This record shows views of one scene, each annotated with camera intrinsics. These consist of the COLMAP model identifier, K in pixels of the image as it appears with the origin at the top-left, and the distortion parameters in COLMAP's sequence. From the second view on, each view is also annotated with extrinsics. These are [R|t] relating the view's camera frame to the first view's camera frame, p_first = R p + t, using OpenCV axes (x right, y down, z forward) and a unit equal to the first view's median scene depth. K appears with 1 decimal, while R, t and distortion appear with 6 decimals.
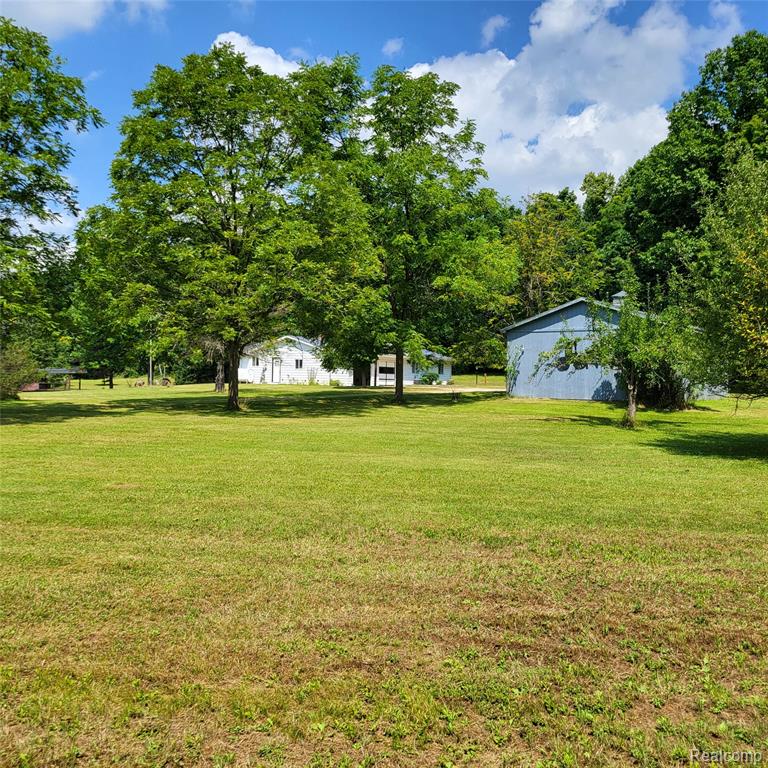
lens RADIAL K [[742.1, 0, 387.6], [0, 742.1, 381.1], [0, 0, 1]] dist [0.010606, 0.004419]
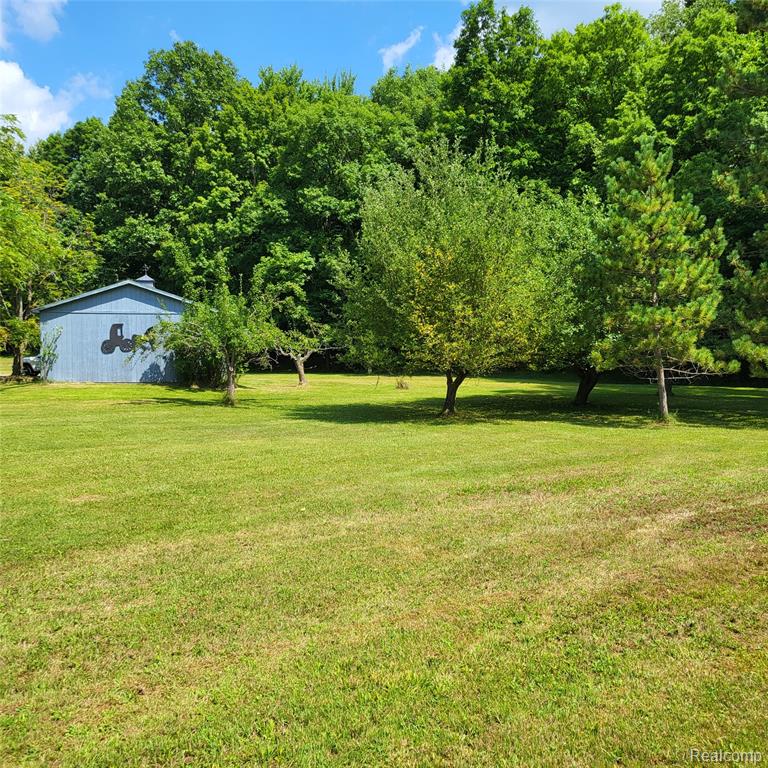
lens RADIAL K [[742.1, 0, 387.6], [0, 742.1, 381.1], [0, 0, 1]] dist [0.010606, 0.004419]
pose [[0.702202, -0.028718, 0.711398, -0.196211], [0.012125, 0.999524, 0.028382, -0.001120], [-0.711874, -0.011304, 0.702216, 0.047605]]
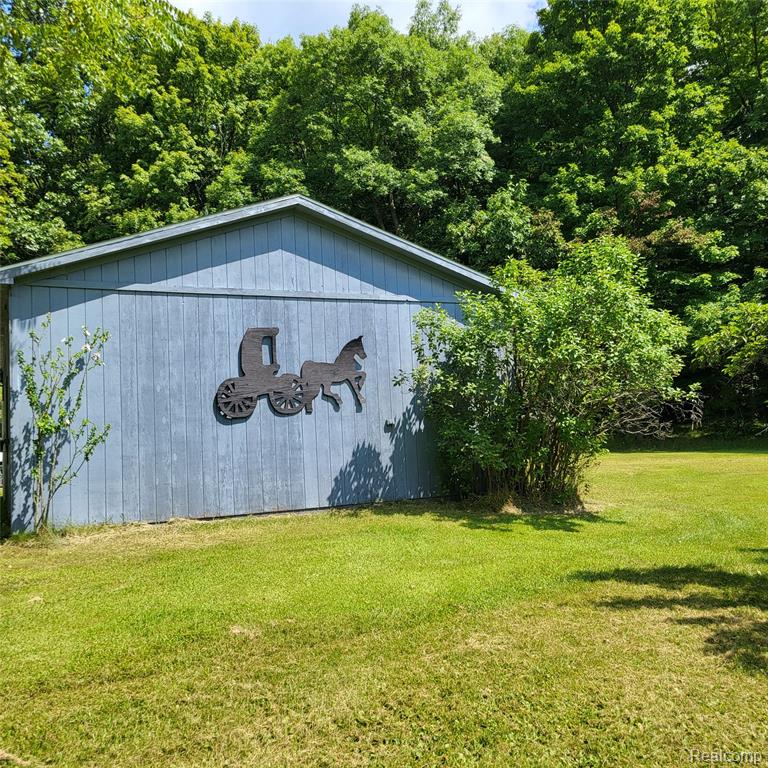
lens RADIAL K [[742.1, 0, 387.6], [0, 742.1, 381.1], [0, 0, 1]] dist [0.010606, 0.004419]
pose [[0.457911, 0.026250, 0.888610, -0.007720], [0.069765, 0.995420, -0.065356, -0.006580], [-0.886256, 0.091921, 0.453983, 0.777105]]
